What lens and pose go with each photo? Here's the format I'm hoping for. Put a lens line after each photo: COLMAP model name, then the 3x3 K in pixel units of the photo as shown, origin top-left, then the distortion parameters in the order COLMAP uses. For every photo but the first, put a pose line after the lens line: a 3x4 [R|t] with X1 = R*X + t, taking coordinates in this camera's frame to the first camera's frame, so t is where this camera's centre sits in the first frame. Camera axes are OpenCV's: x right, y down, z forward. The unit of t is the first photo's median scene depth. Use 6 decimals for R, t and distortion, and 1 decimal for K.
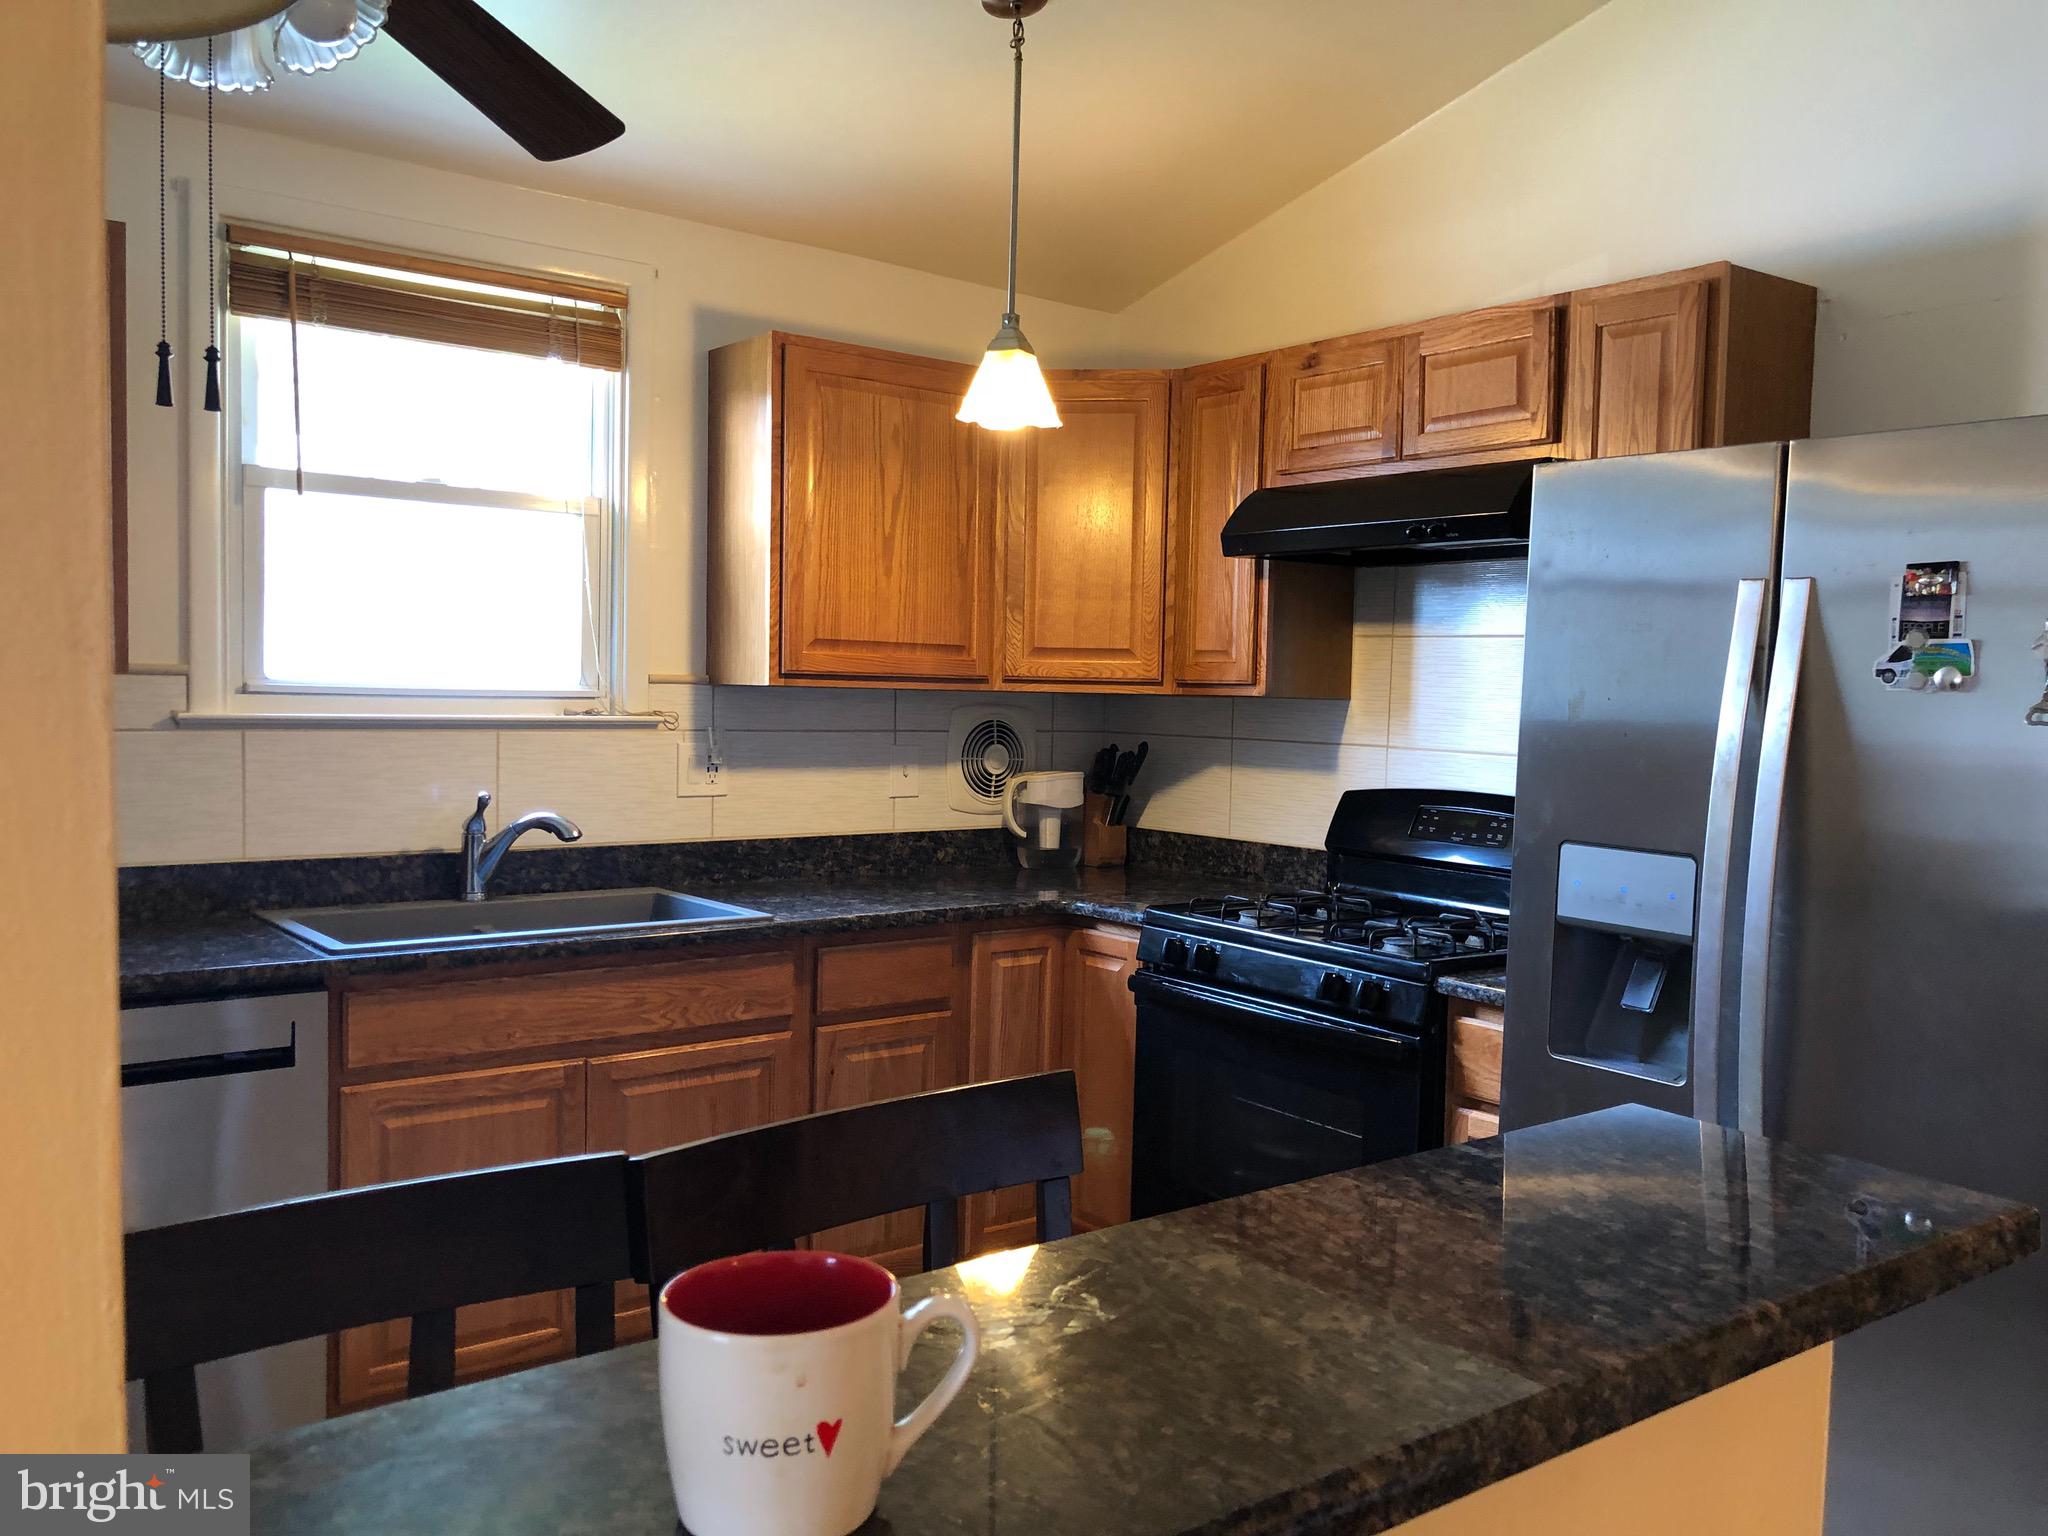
lens RADIAL K [[1678.1, 0, 1052.1], [0, 1678.1, 761.1], [0, 0, 1]] dist [0.048224, -0.060853]
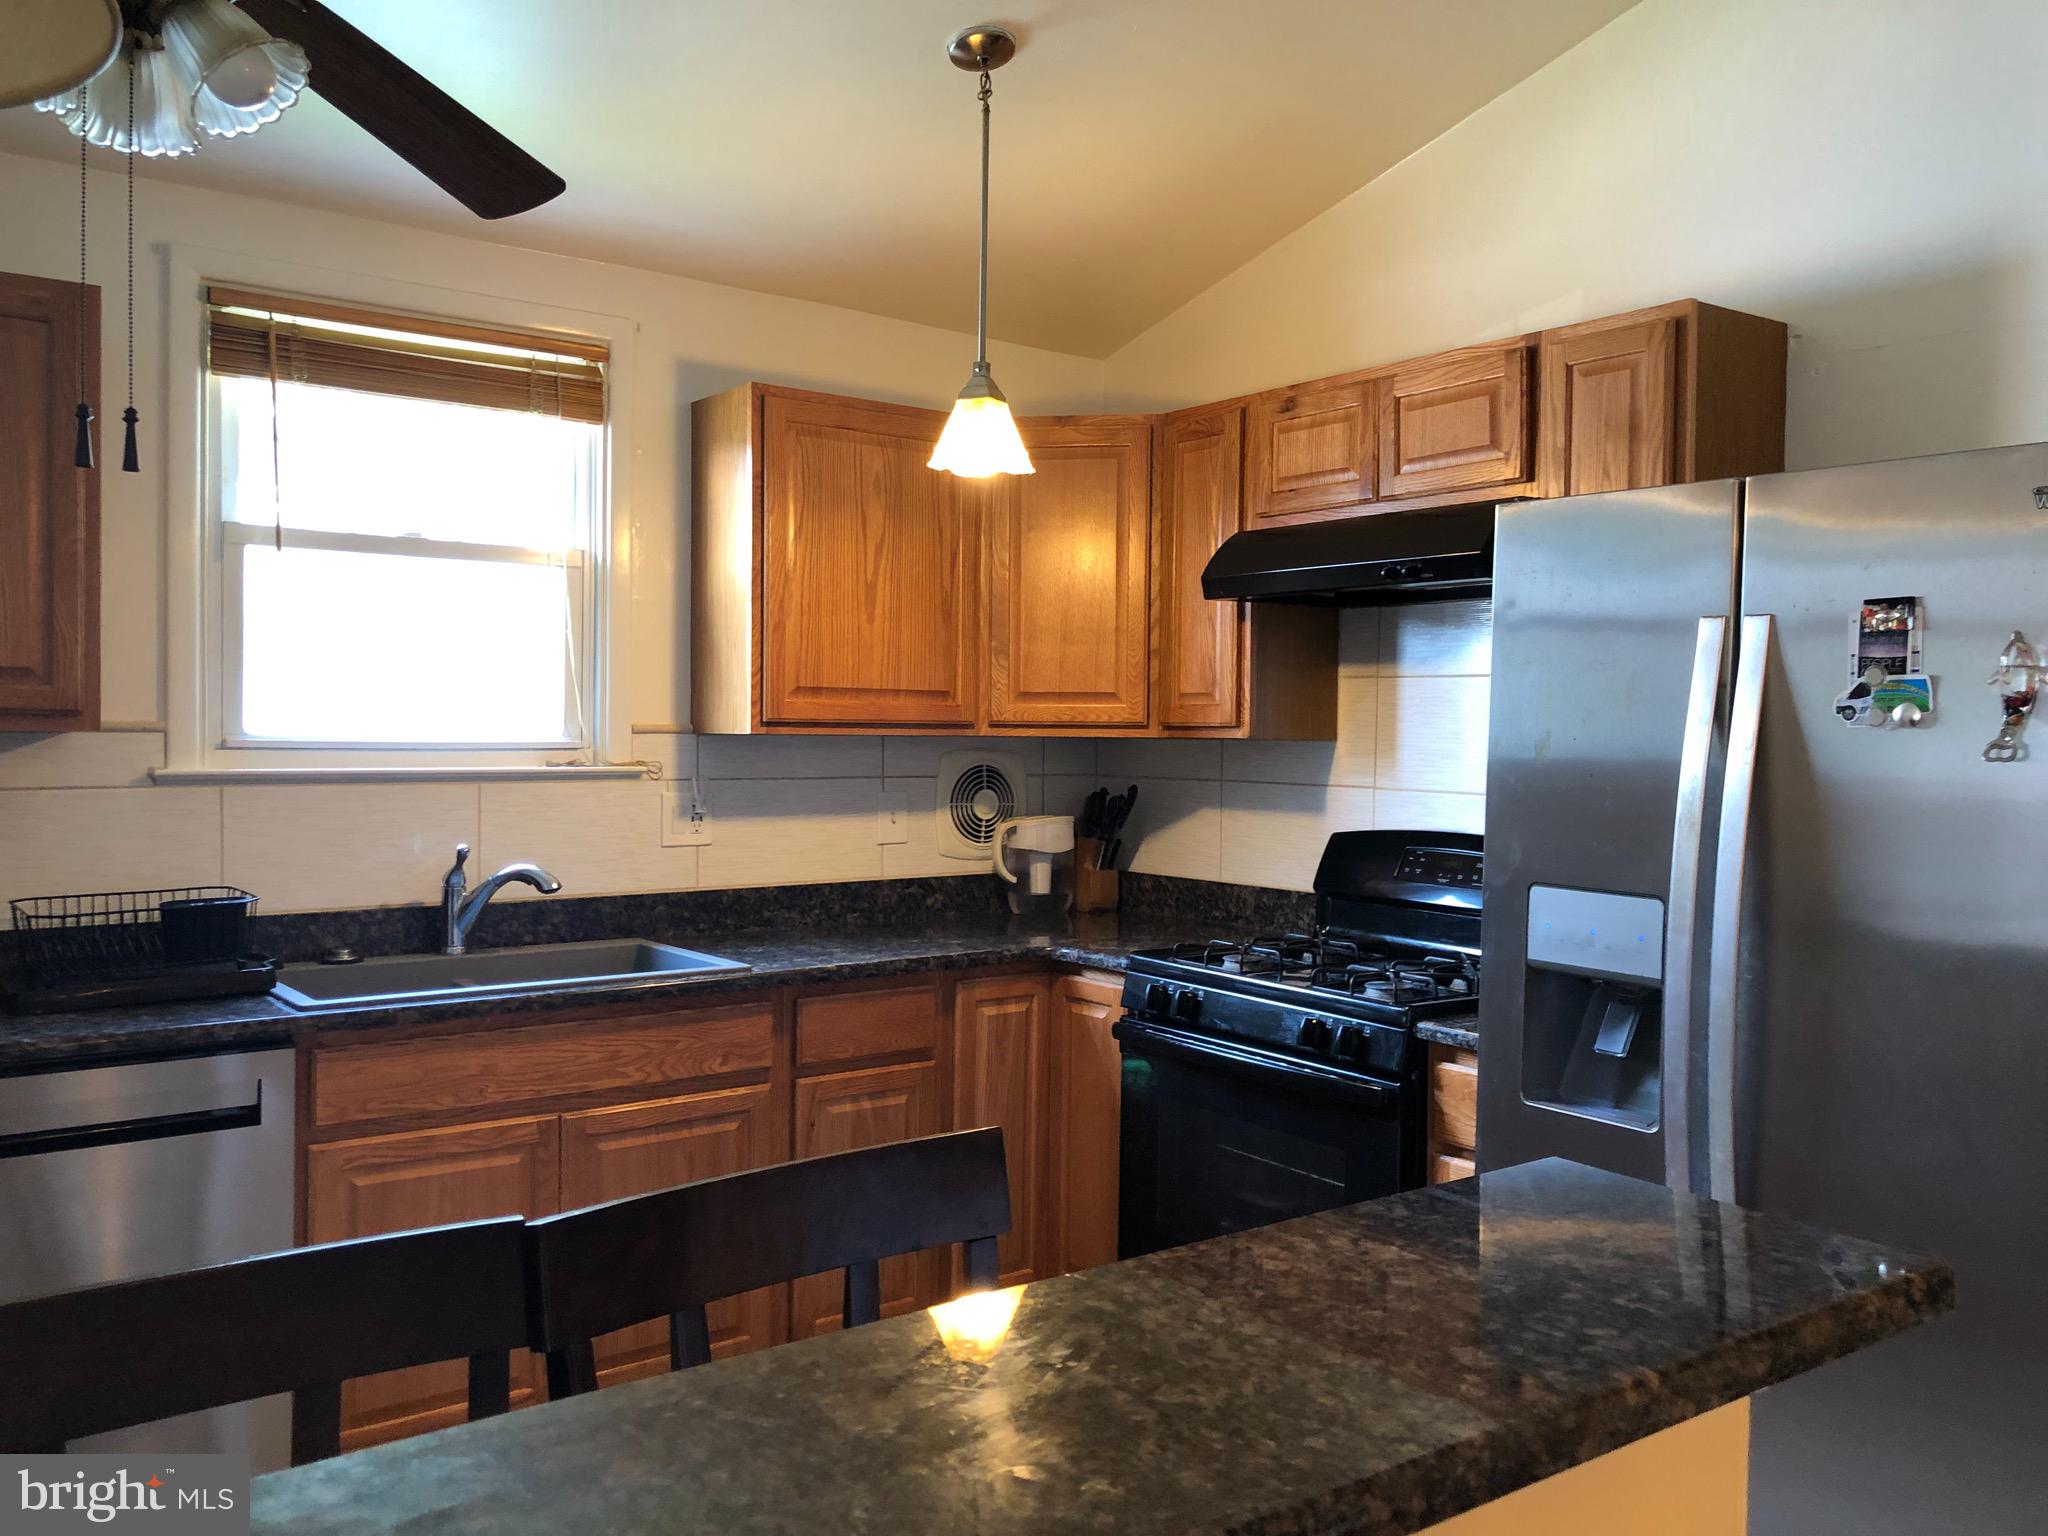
lens RADIAL K [[1678.1, 0, 1054.4], [0, 1678.1, 748.2], [0, 0, 1]] dist [0.048224, -0.060853]
pose [[0.999836, -0.012293, -0.013304, 0.027957], [0.011849, 0.999387, -0.032933, -0.001768], [0.013700, 0.032770, 0.999369, 0.005401]]
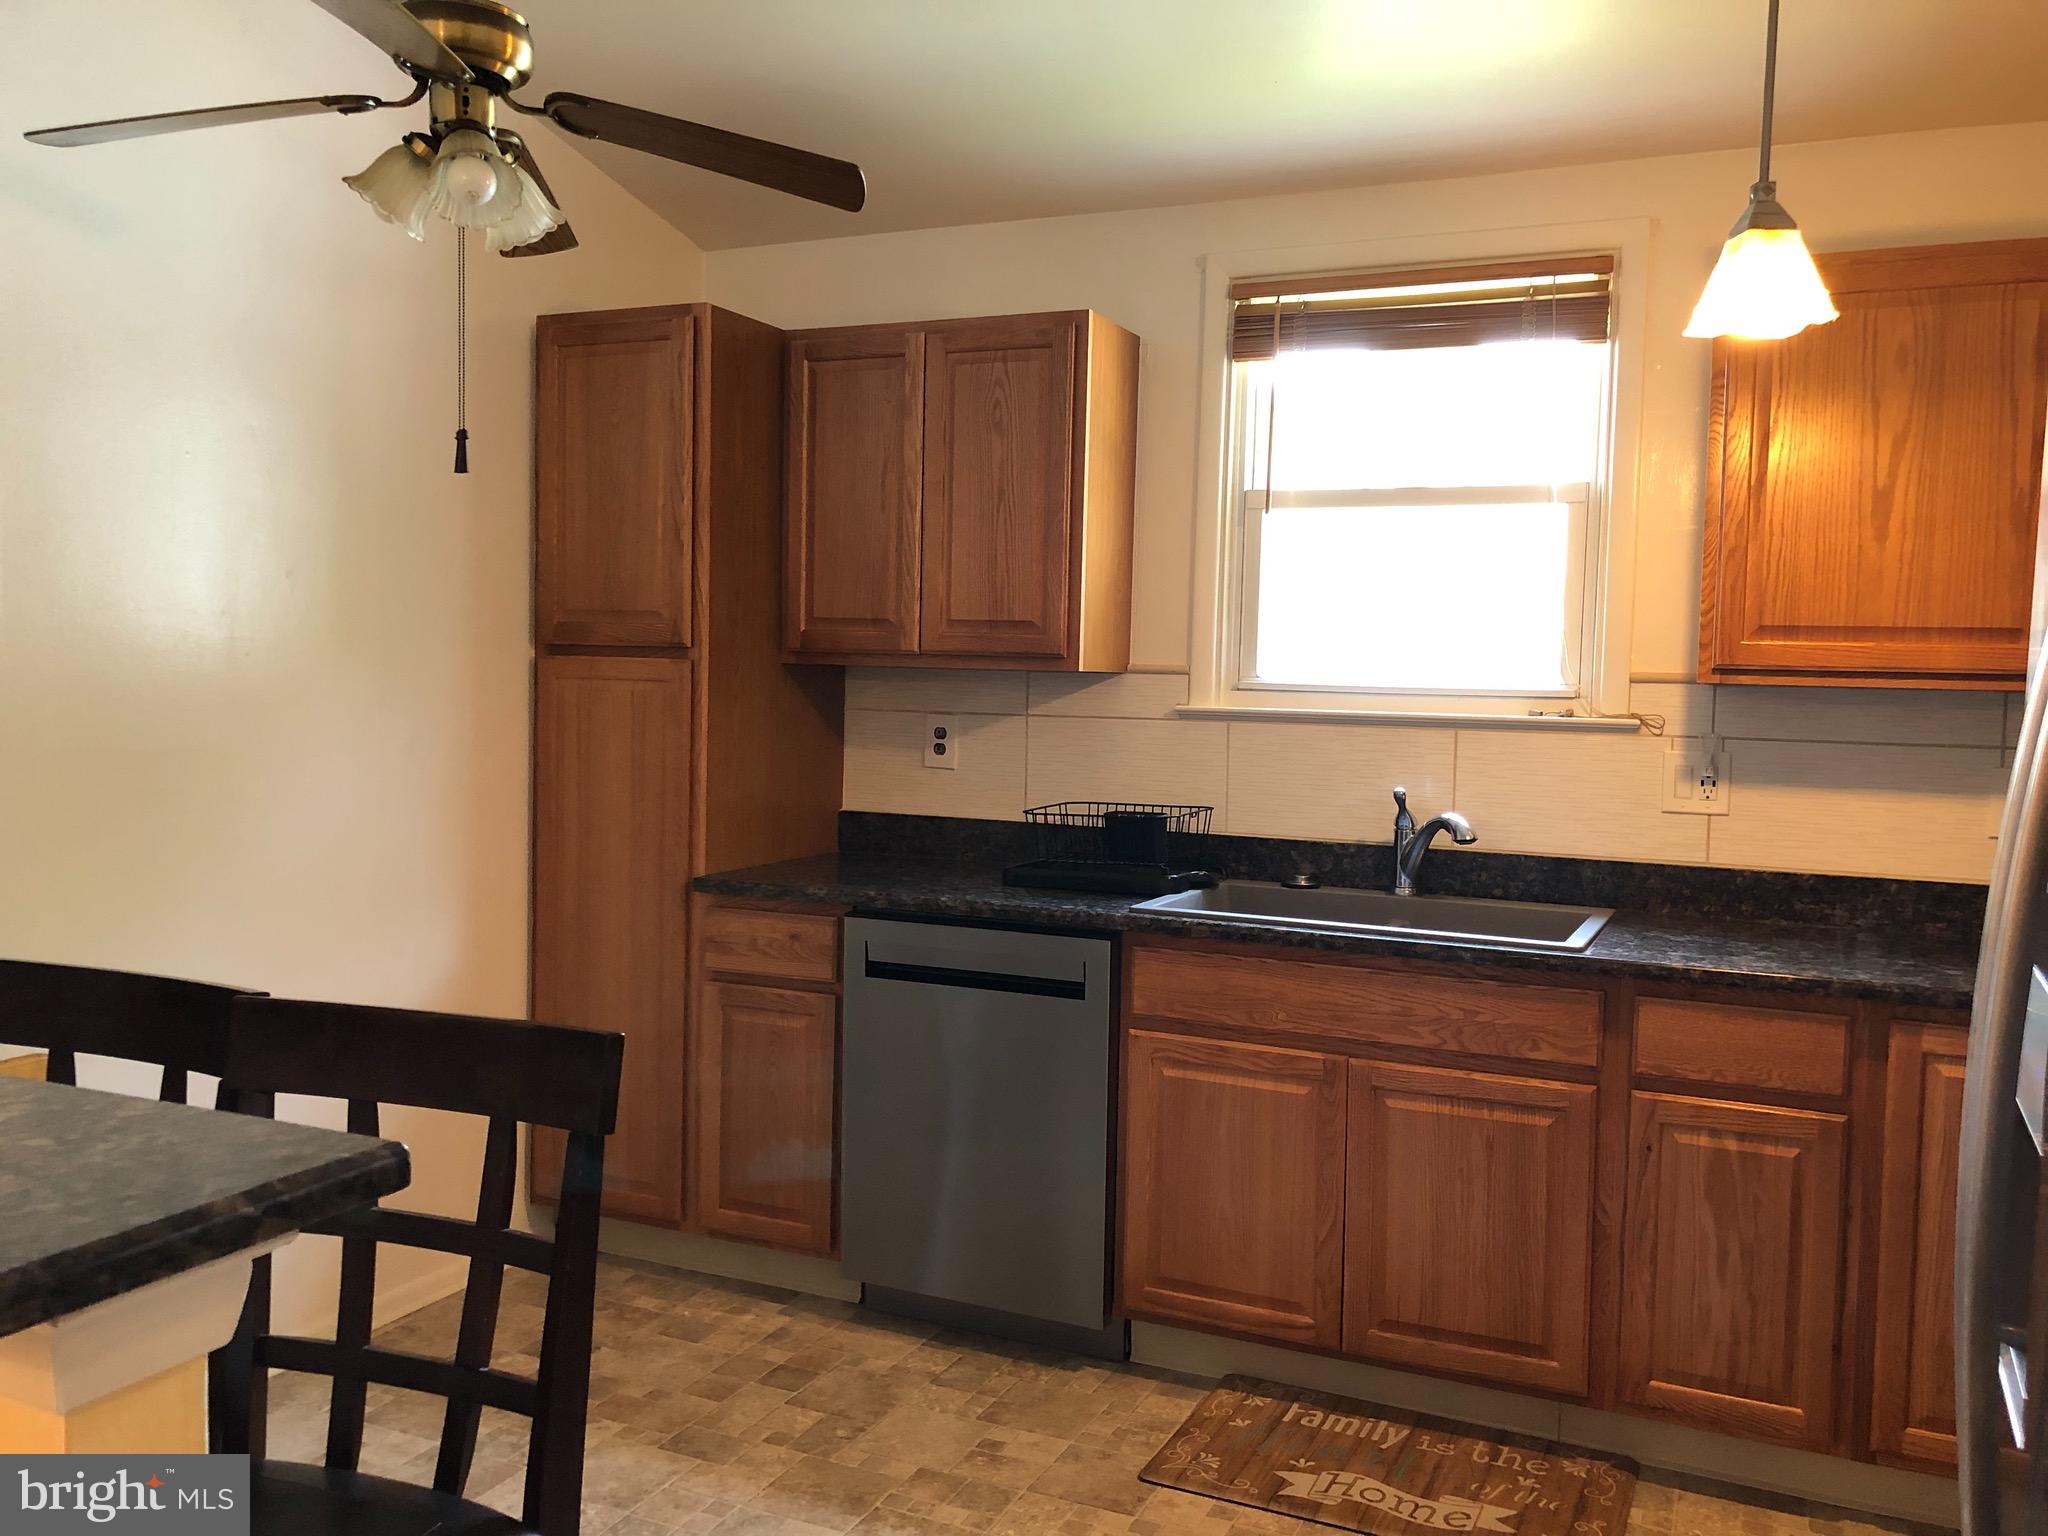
lens RADIAL K [[1678.1, 0, 1044.4], [0, 1678.1, 764.9], [0, 0, 1]] dist [0.048224, -0.060853]
pose [[0.465187, 0.041608, -0.884234, 0.475443], [-0.051724, 0.998466, 0.019771, -0.004632], [0.883700, 0.036539, 0.466625, 0.353025]]
